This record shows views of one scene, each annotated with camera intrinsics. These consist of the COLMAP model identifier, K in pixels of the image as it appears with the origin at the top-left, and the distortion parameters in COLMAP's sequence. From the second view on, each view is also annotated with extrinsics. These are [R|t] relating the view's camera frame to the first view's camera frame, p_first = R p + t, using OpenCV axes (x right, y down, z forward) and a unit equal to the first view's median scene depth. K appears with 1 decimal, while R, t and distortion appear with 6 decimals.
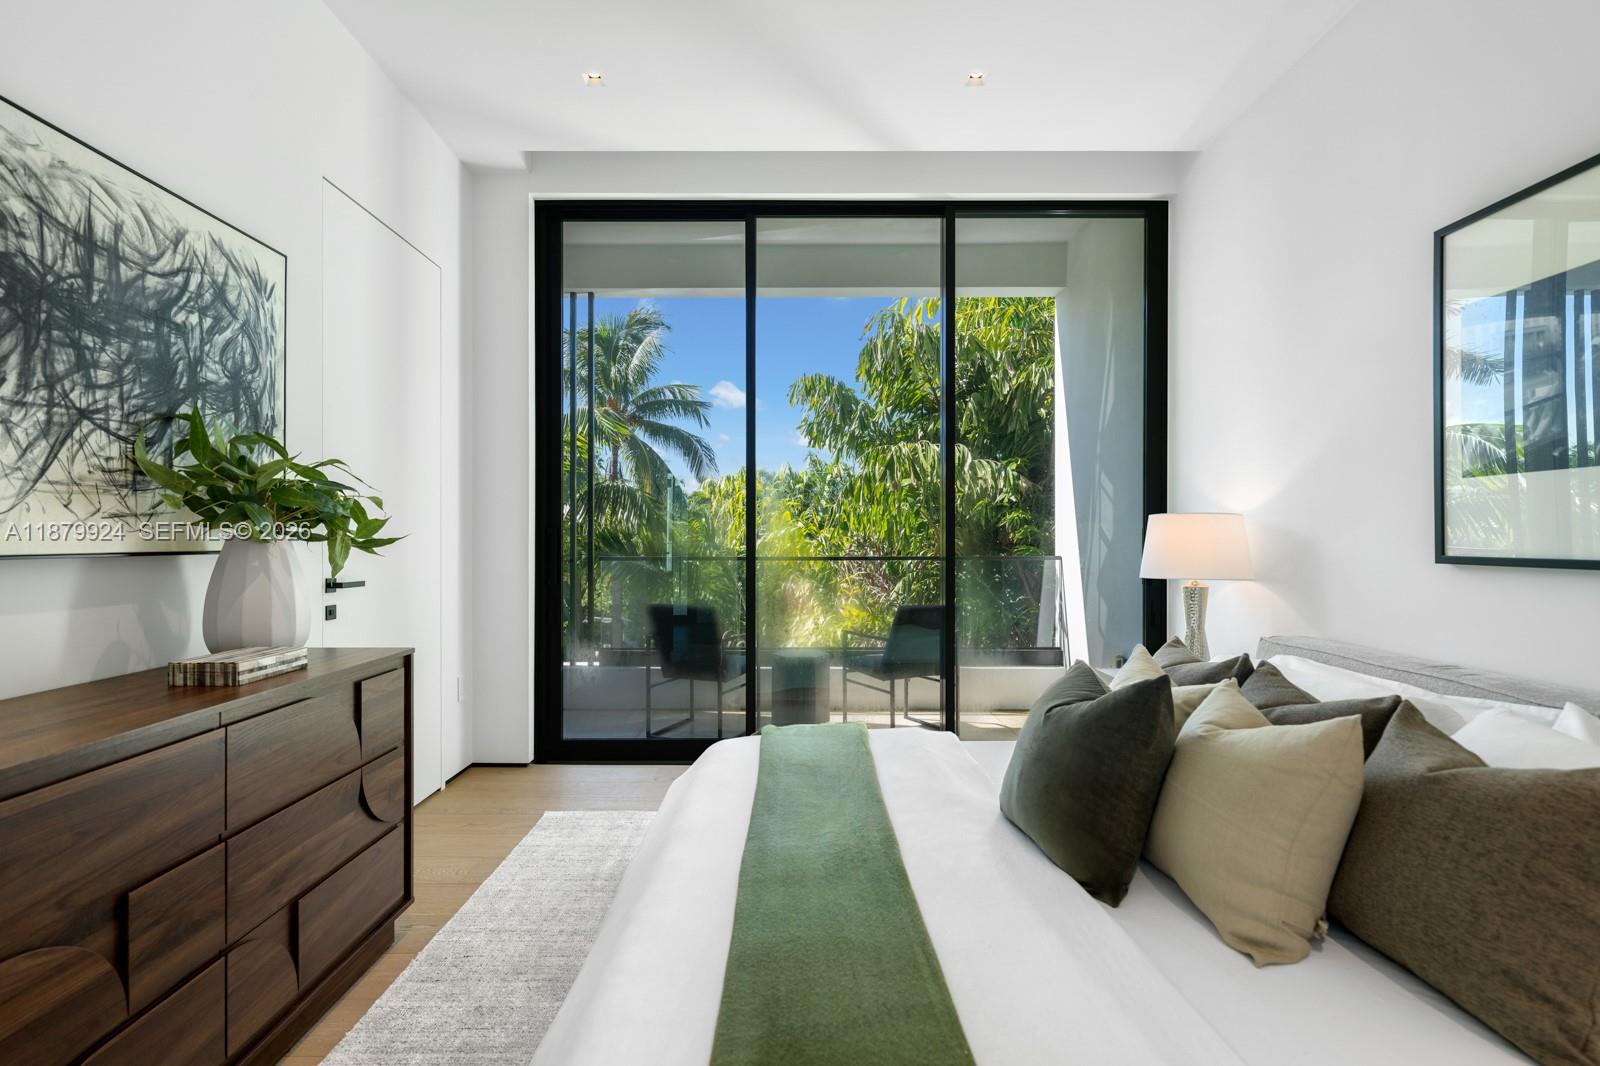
lens RADIAL K [[714.6, 0, 796.1], [0, 714.6, 537.3], [0, 0, 1]] dist [-0.000509, -0.000049]
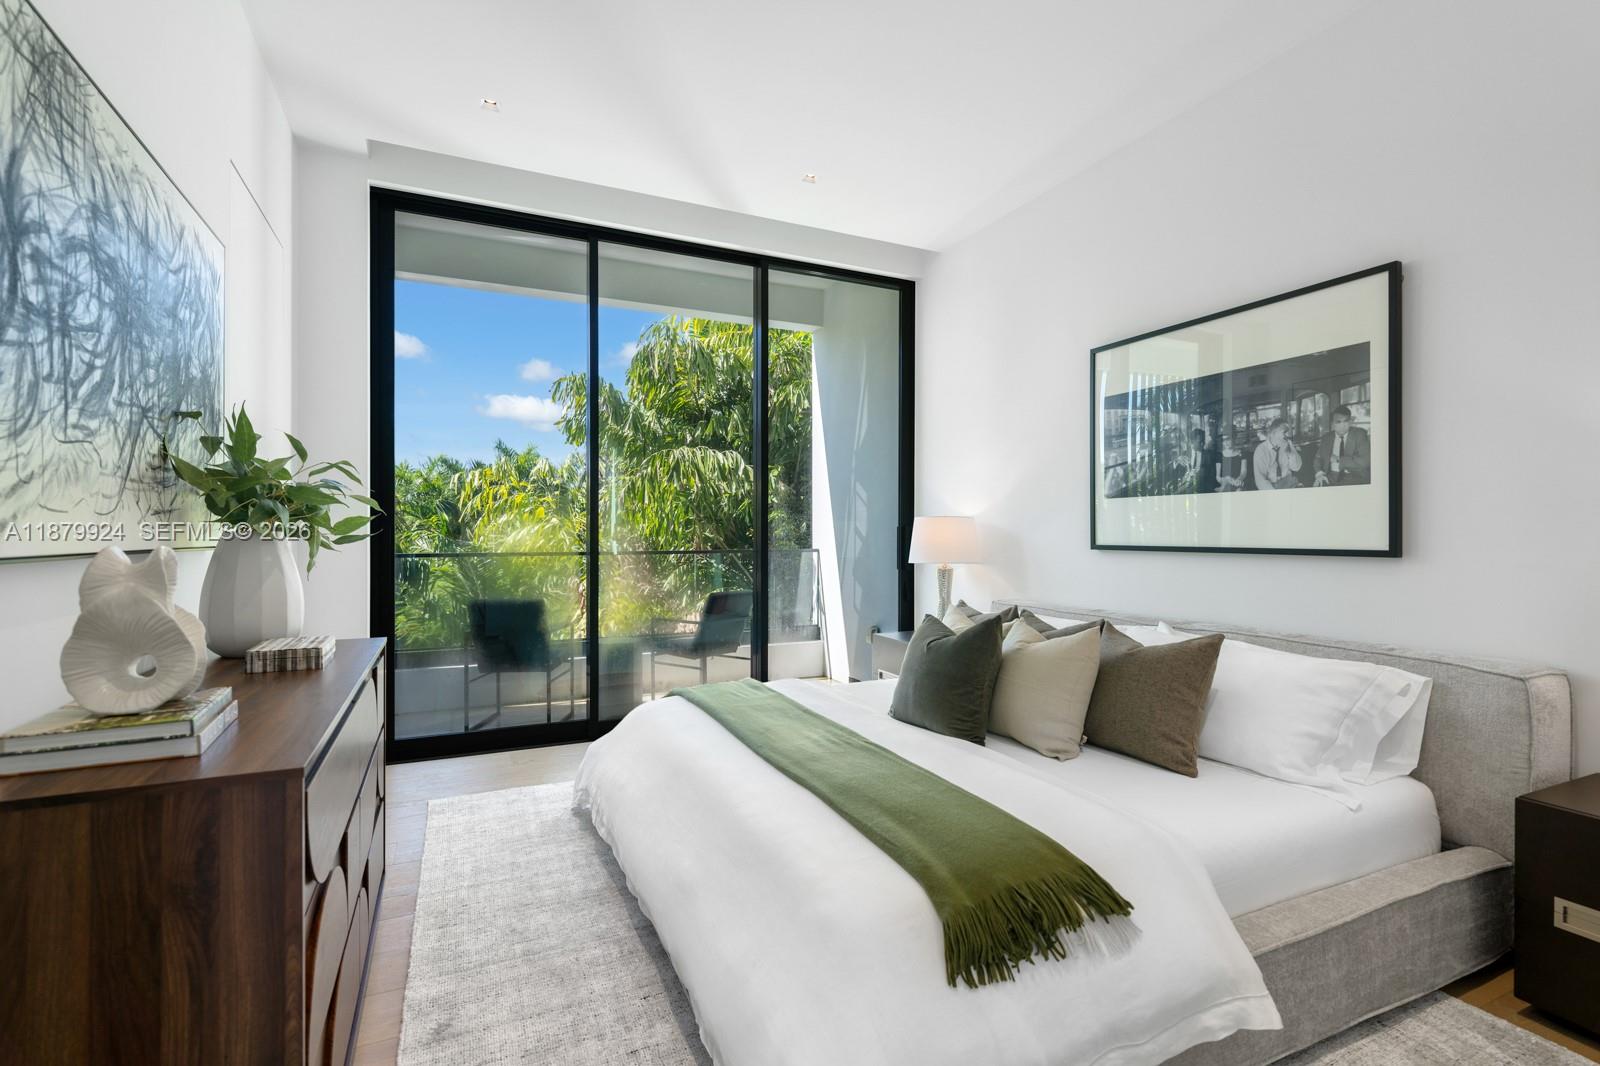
lens RADIAL K [[731.1, 0, 800.0], [0, 731.1, 533.0], [0, 0, 1]] dist [0.001302, -0.000297]
pose [[0.904922, 0.000549, 0.425577, -0.276919], [-0.000678, 1.000000, 0.000151, -0.000970], [-0.425577, -0.000425, 0.904922, -0.157054]]
